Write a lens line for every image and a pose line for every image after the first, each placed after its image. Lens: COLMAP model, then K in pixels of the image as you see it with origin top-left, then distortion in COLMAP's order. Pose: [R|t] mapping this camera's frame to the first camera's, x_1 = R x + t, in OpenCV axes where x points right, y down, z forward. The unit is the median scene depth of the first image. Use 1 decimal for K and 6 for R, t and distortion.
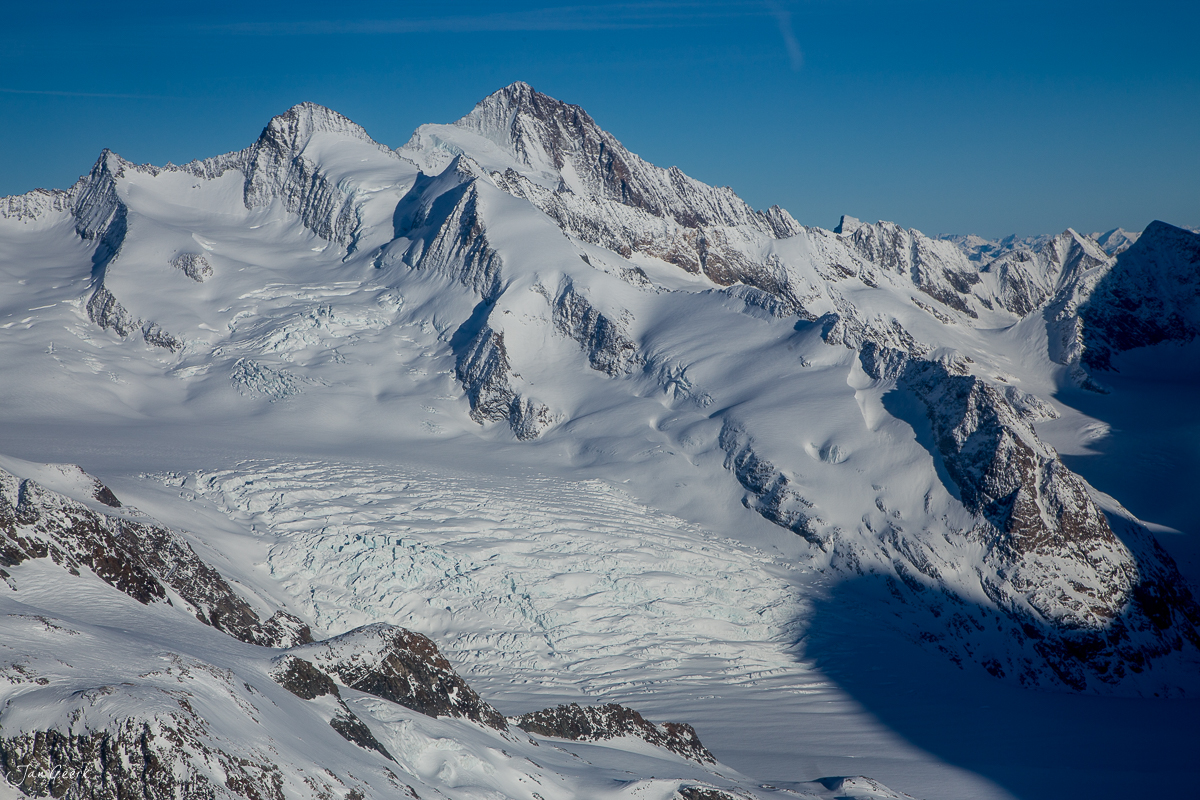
lens RADIAL K [[2849.6, 0, 601.2], [0, 2849.6, 396.0], [0, 0, 1]] dist [0.500798, 0.000000]
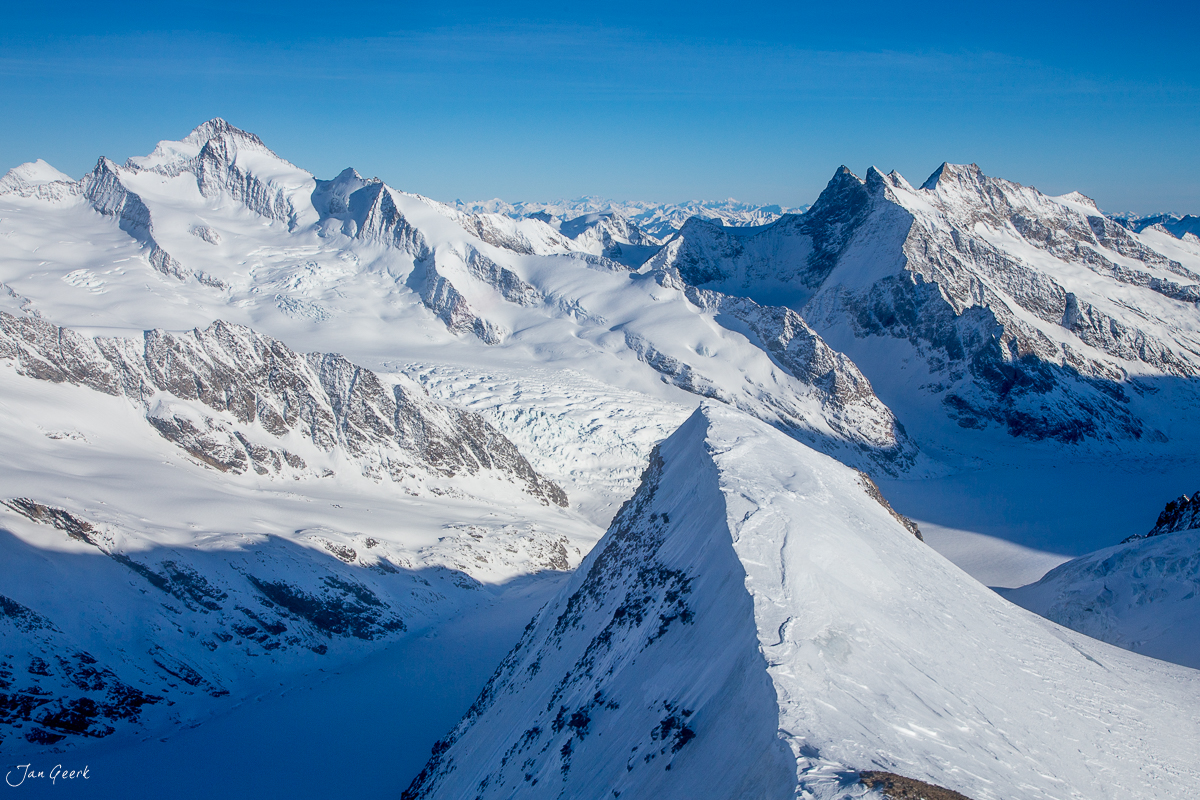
lens RADIAL K [[1462.4, 0, 599.5], [0, 1462.4, 402.4], [0, 0, 1]] dist [0.101406, 0.000000]
pose [[0.904662, -0.036822, 0.424535, -0.312349], [0.003578, 0.996881, 0.078840, -0.017158], [-0.426114, -0.069804, 0.901972, 0.178114]]
